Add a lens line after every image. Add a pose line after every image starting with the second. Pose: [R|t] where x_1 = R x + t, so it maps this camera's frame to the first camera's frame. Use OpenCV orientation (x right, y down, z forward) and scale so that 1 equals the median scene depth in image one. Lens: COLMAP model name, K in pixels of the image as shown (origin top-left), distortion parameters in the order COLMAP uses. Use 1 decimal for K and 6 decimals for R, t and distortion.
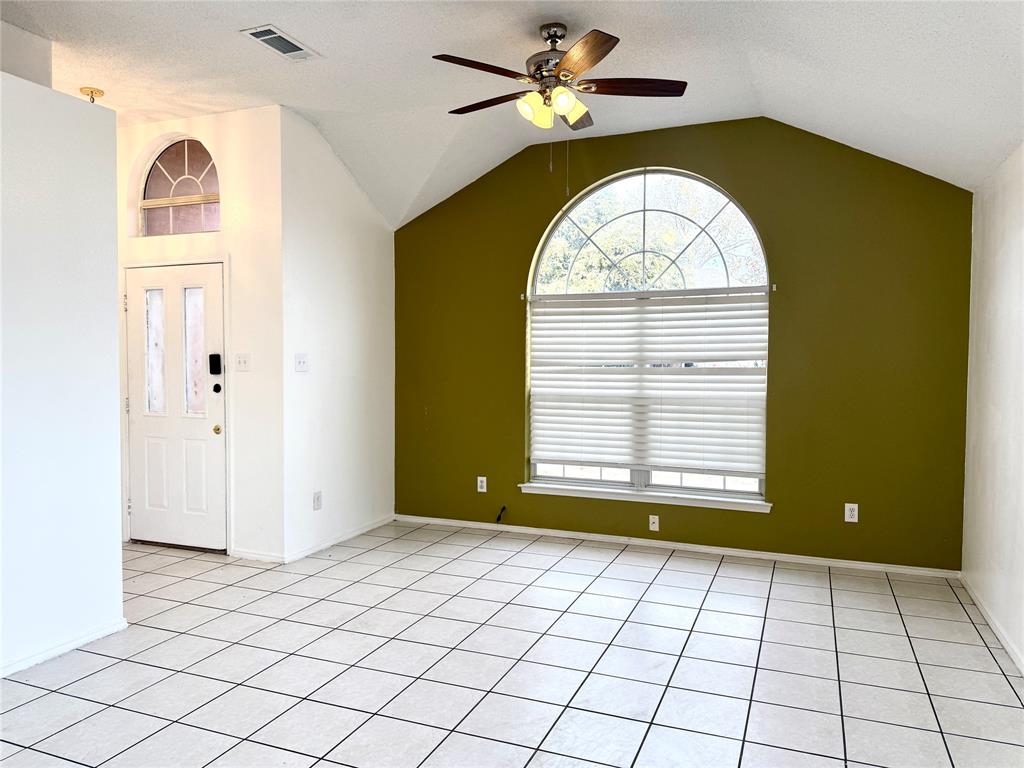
lens RADIAL K [[709.3, 0, 512.0], [0, 709.3, 384.0], [0, 0, 1]] dist [0.043035, -0.002002]
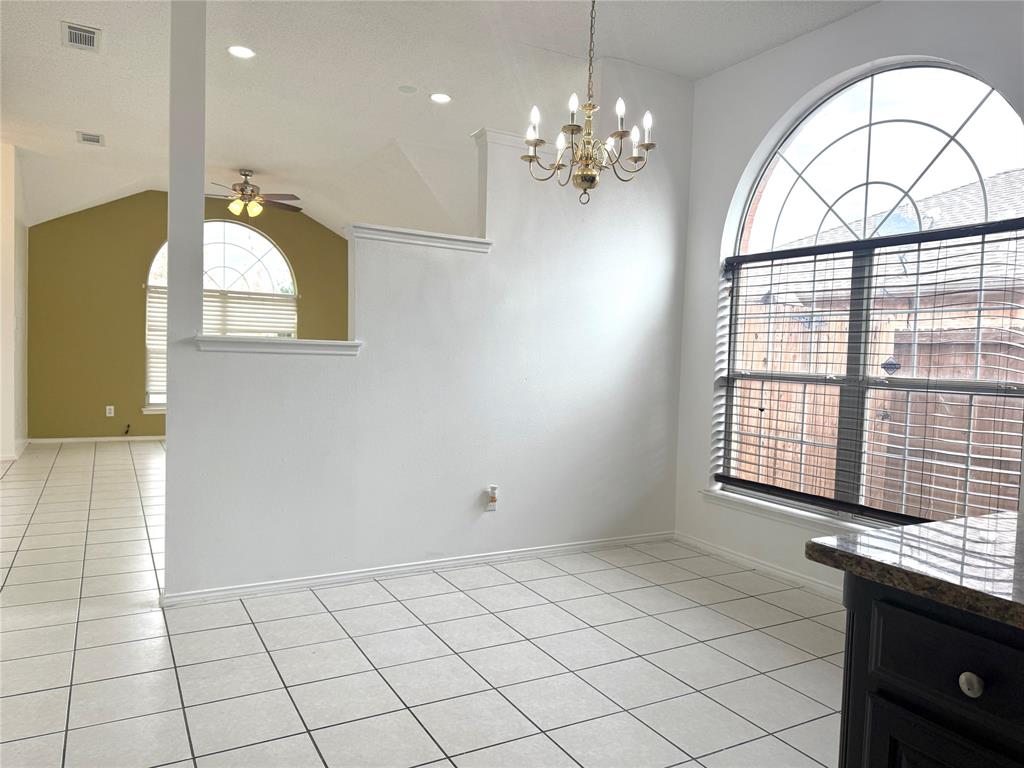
lens RADIAL K [[709.3, 0, 512.0], [0, 709.3, 384.0], [0, 0, 1]] dist [0.043035, -0.002002]
pose [[0.624409, -0.024980, 0.780698, -0.692441], [0.001723, 0.999530, 0.030604, 0.042084], [-0.781096, -0.017764, 0.624158, -0.583006]]
